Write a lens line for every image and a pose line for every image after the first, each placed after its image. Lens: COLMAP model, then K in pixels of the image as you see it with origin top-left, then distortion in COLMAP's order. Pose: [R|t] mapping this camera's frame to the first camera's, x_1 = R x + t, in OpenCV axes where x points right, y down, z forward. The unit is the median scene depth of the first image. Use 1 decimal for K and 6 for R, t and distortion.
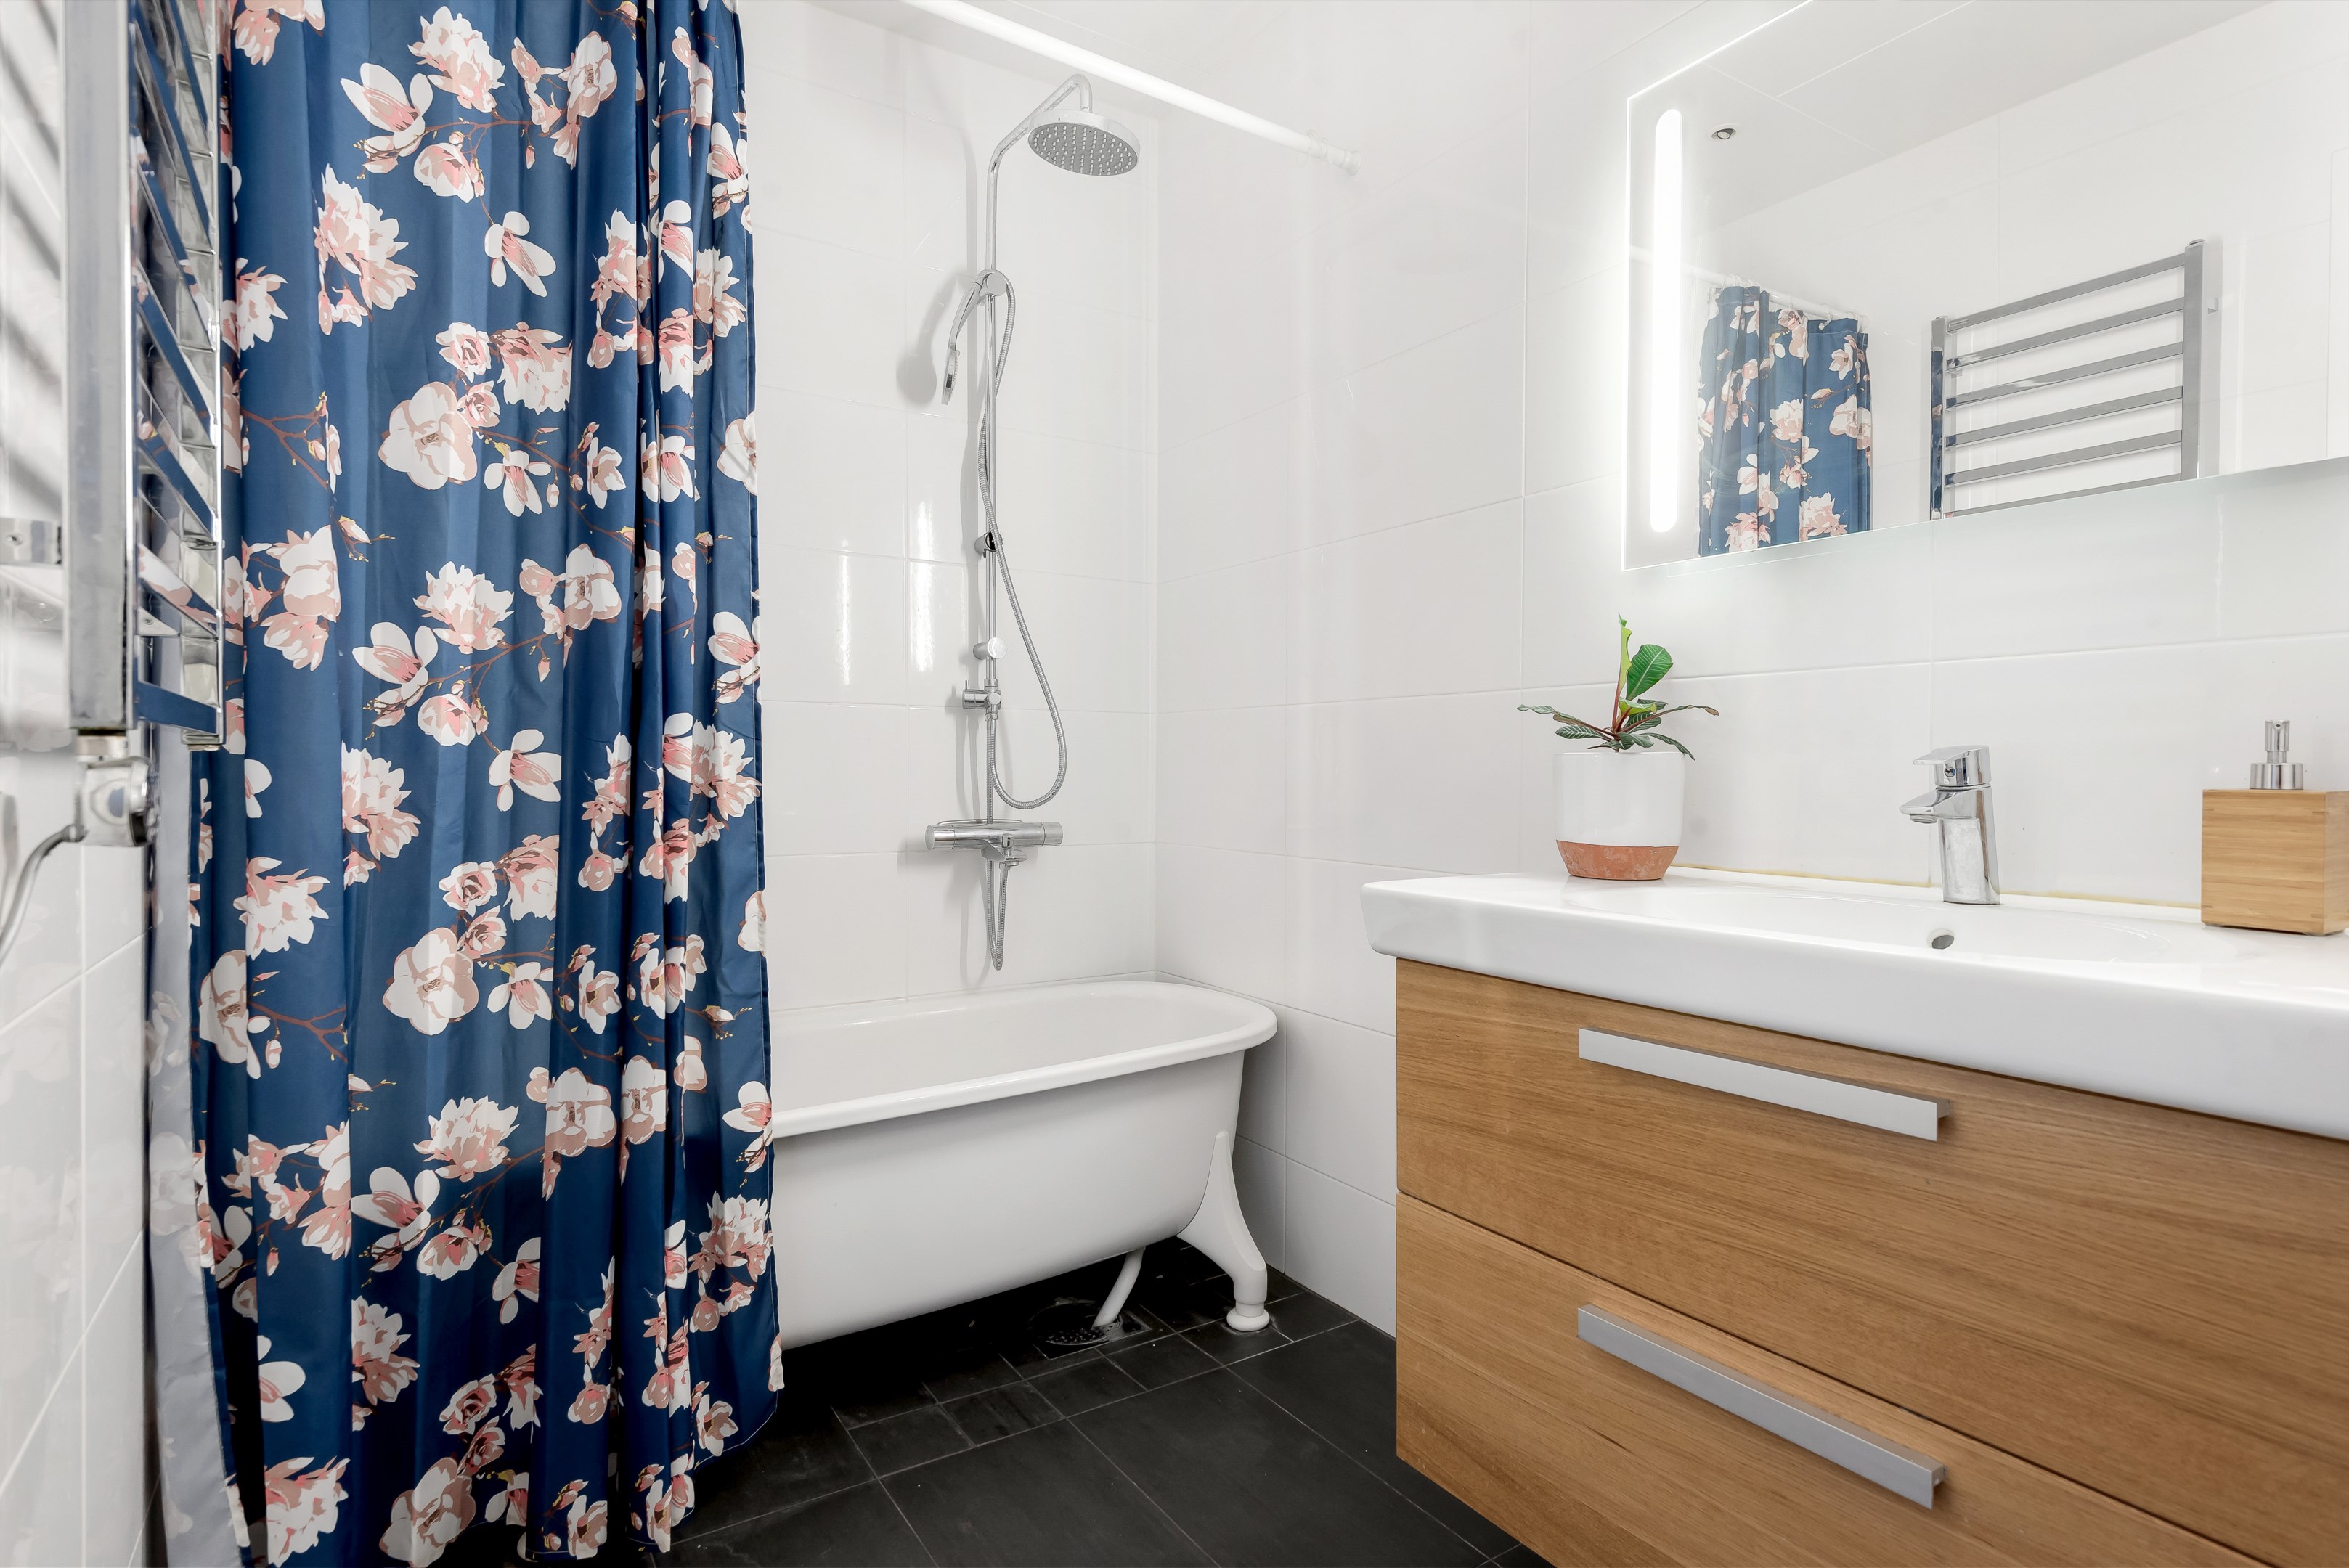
lens RADIAL K [[1199.5, 0, 1174.5], [0, 1199.5, 784.0], [0, 0, 1]] dist [0.031967, -0.018345]
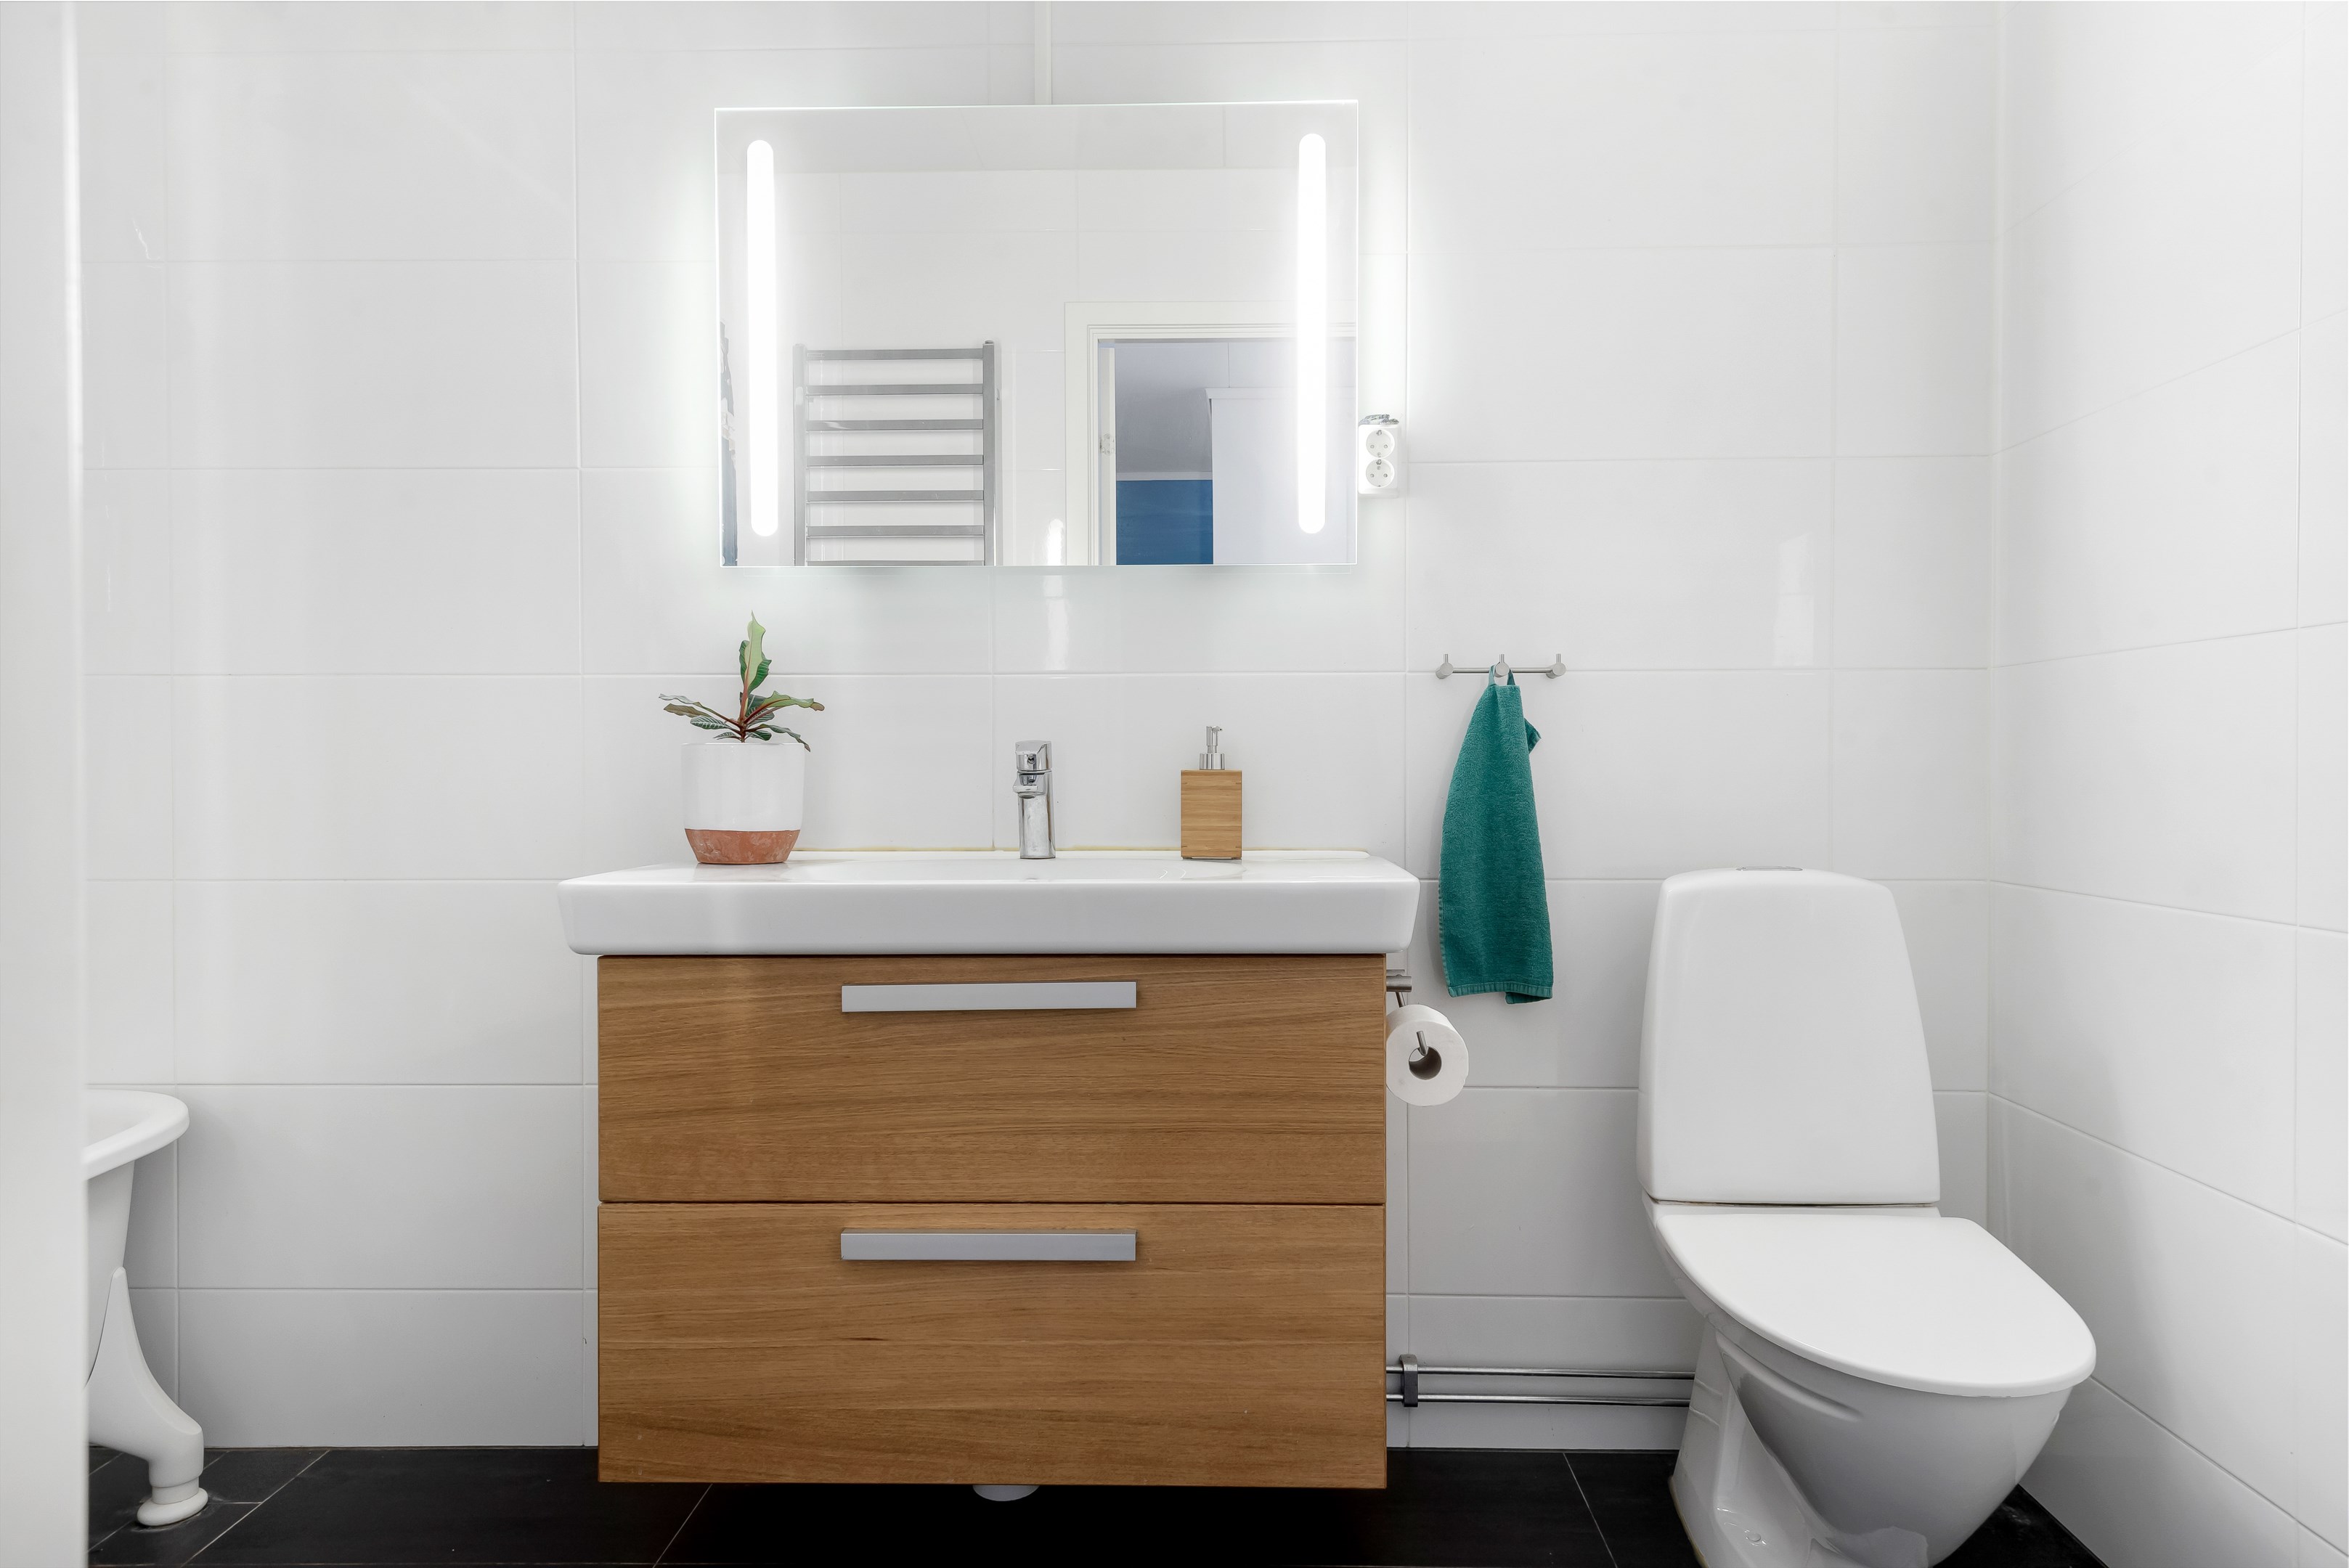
lens RADIAL K [[1446.4, 0, 1174.5], [0, 1446.4, 784.0], [0, 0, 1]] dist [0.044676, -0.027087]
pose [[0.580413, -0.013752, 0.814206, -0.553126], [0.015155, 0.999867, 0.006085, 0.009077], [-0.814181, 0.008807, 0.580544, -0.043961]]
